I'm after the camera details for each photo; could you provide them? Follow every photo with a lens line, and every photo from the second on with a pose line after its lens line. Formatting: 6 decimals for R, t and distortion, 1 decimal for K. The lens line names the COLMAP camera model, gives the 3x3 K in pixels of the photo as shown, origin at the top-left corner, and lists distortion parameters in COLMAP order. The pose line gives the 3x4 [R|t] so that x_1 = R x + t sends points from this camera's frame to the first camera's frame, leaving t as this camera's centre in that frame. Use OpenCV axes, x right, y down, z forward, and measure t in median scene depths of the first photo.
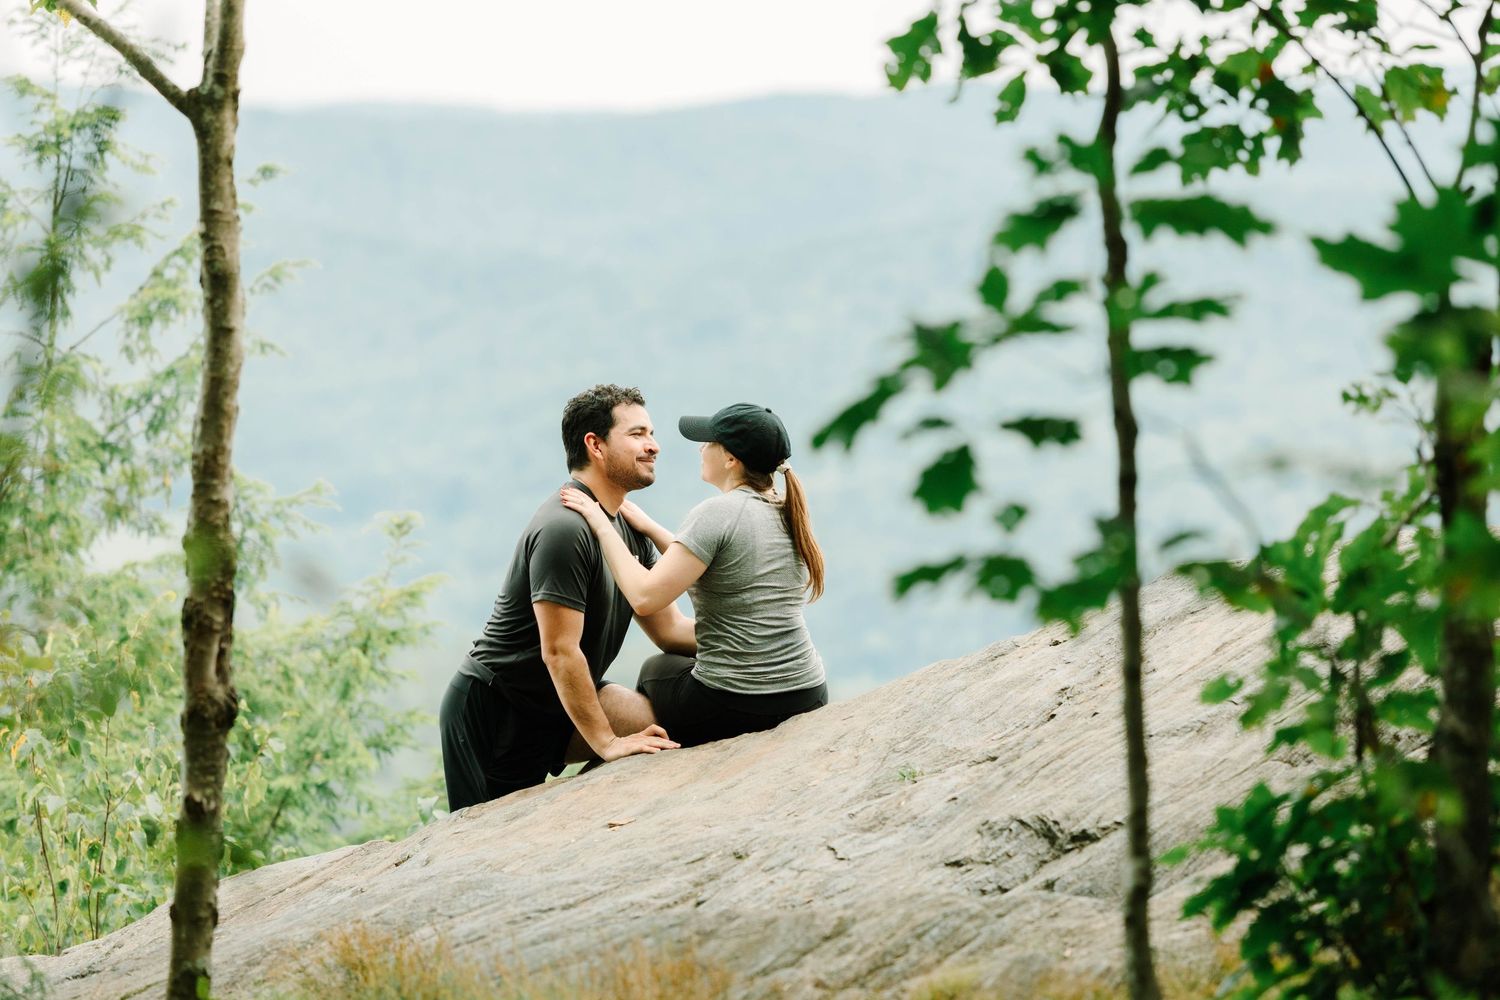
lens RADIAL K [[8908.2, 0, 866.4], [0, 8908.2, 463.9], [0, 0, 1]] dist [0.098495, 0.000000]
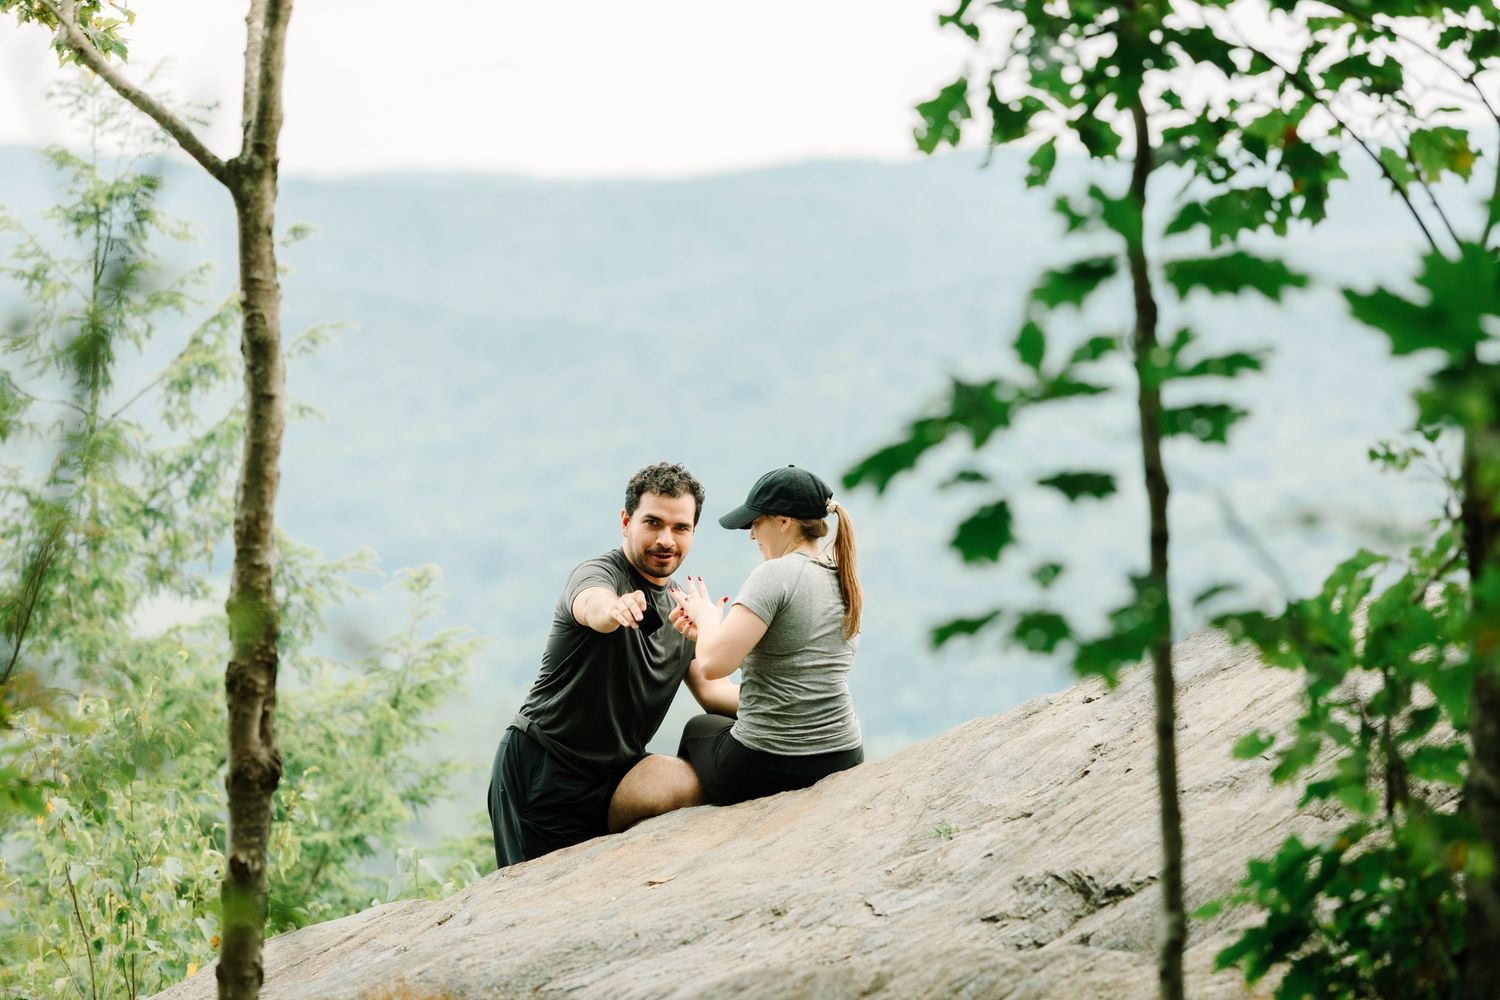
lens RADIAL K [[8908.2, 0, 830.2], [0, 8908.2, 543.7], [0, 0, 1]] dist [0.098495, 0.000000]
pose [[0.999944, -0.007382, -0.007579, -0.000333], [0.007402, 0.999969, 0.002525, -0.000411], [0.007561, -0.002581, 0.999968, -0.011092]]
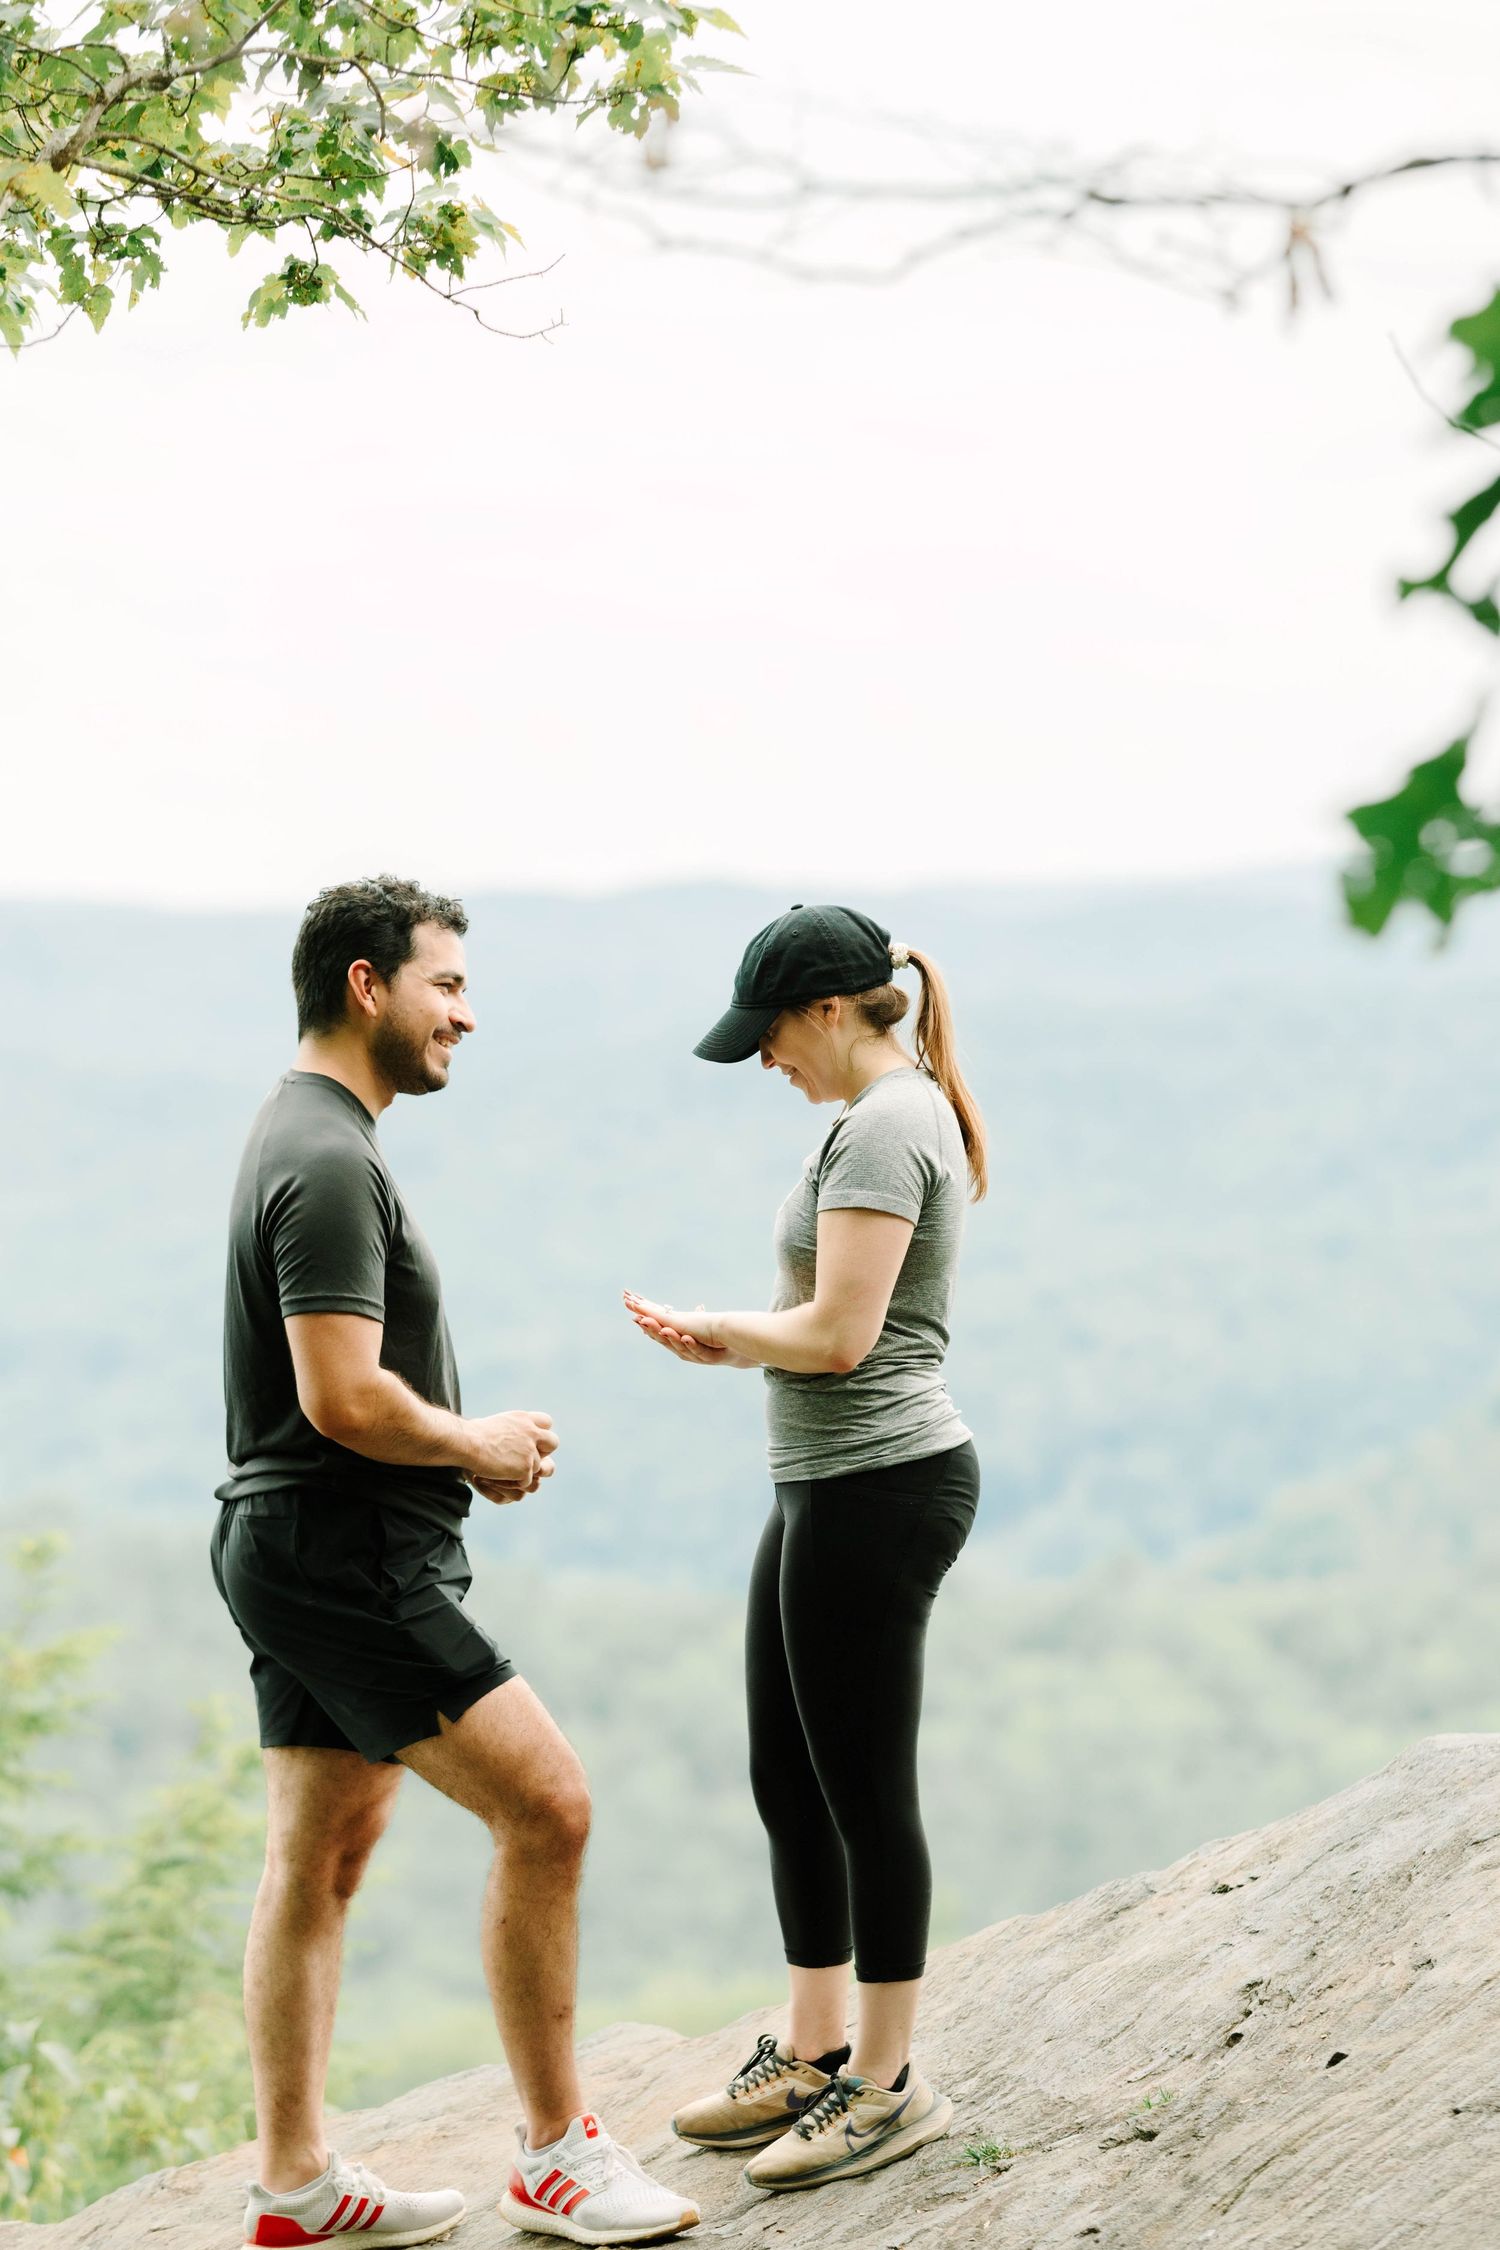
lens RADIAL K [[9847.9, 0, 631.4], [0, 9847.9, 1162.4], [0, 0, 1]] dist [-0.052782, 0.000000]
pose [[0.999937, 0.007497, 0.008302, -0.024021], [-0.007393, 0.999894, -0.012556, -0.019575], [-0.008395, 0.012493, 0.999887, 0.423229]]
